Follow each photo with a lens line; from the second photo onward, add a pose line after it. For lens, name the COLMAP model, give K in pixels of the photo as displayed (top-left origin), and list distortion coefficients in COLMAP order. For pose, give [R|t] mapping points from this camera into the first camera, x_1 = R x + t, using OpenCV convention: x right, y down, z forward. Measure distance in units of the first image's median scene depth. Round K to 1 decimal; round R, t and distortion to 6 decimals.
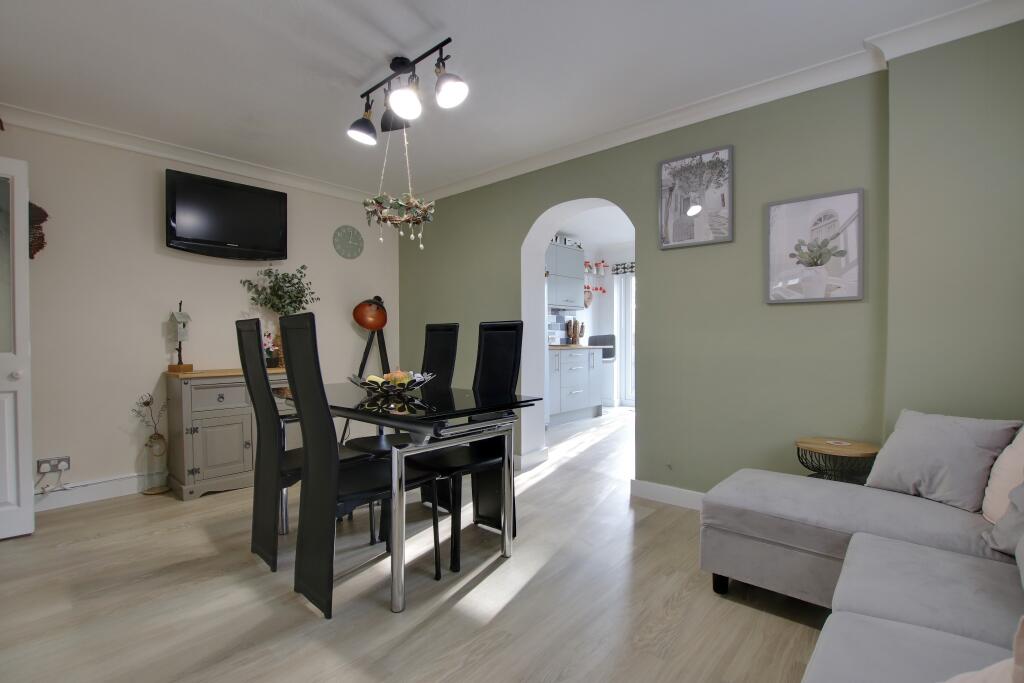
lens RADIAL K [[478.2, 0, 512.5], [0, 478.2, 342.9], [0, 0, 1]] dist [-0.027645, 0.000827]
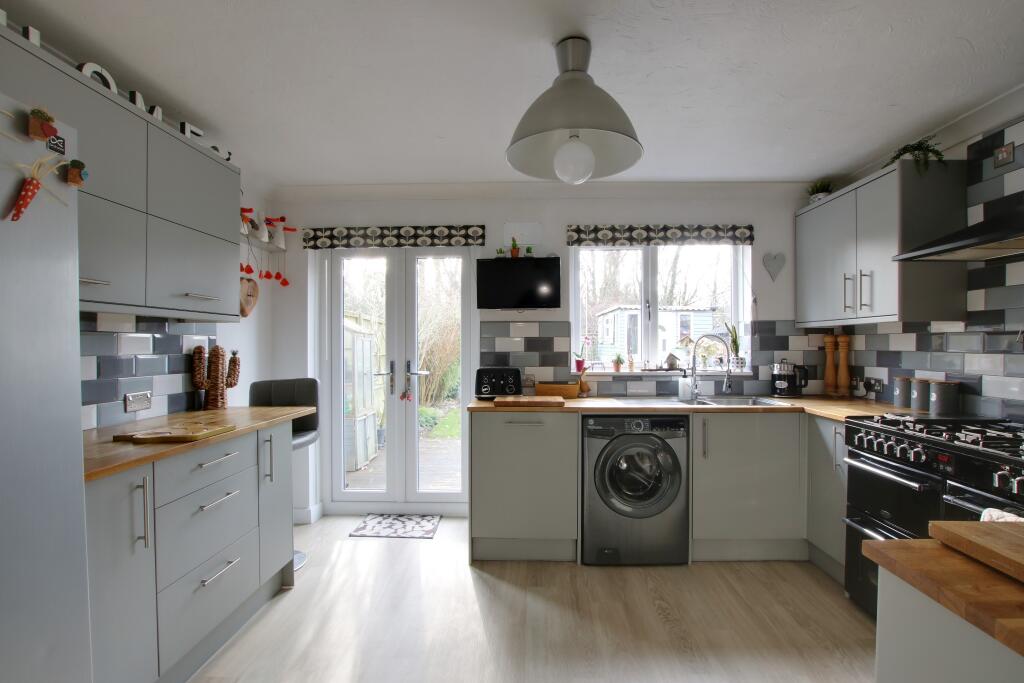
lens RADIAL K [[478.2, 0, 518.2], [0, 478.2, 350.2], [0, 0, 1]] dist [-0.027645, 0.000827]
pose [[0.764666, -0.004169, 0.644413, 0.070520], [0.006489, 0.999978, -0.001231, -0.042268], [-0.644394, 0.005123, 0.764676, 0.530861]]
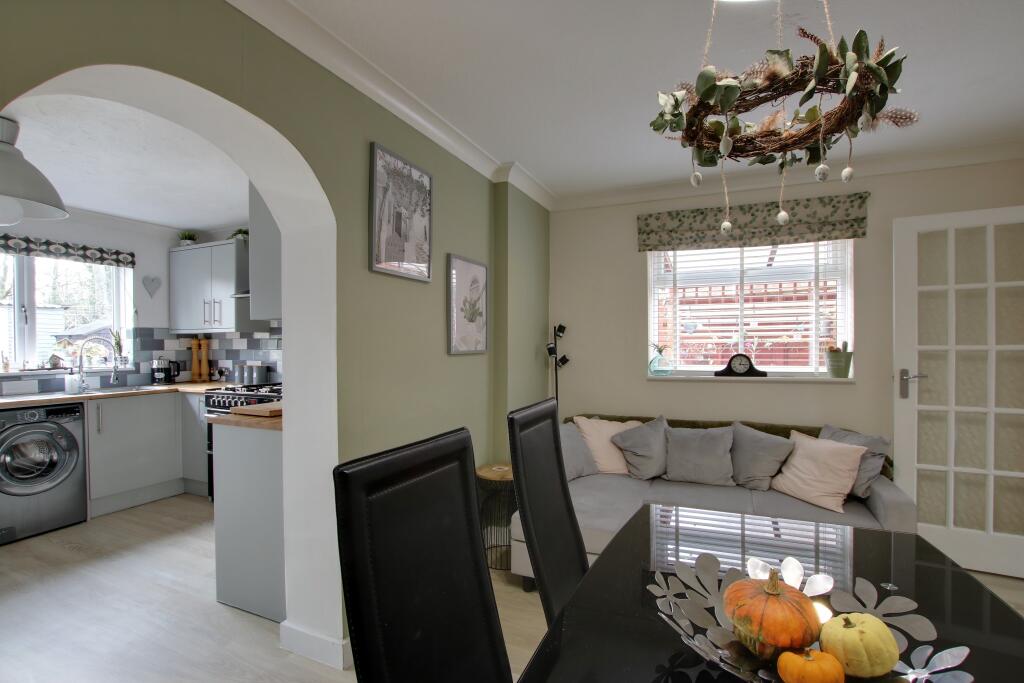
lens RADIAL K [[478.2, 0, 521.3], [0, 478.2, 346.8], [0, 0, 1]] dist [-0.027645, 0.000827]
pose [[-0.307234, 0.001260, 0.951633, -0.178575], [0.019975, 0.999787, 0.005126, -0.039045], [-0.951424, 0.020583, -0.307194, 0.452987]]
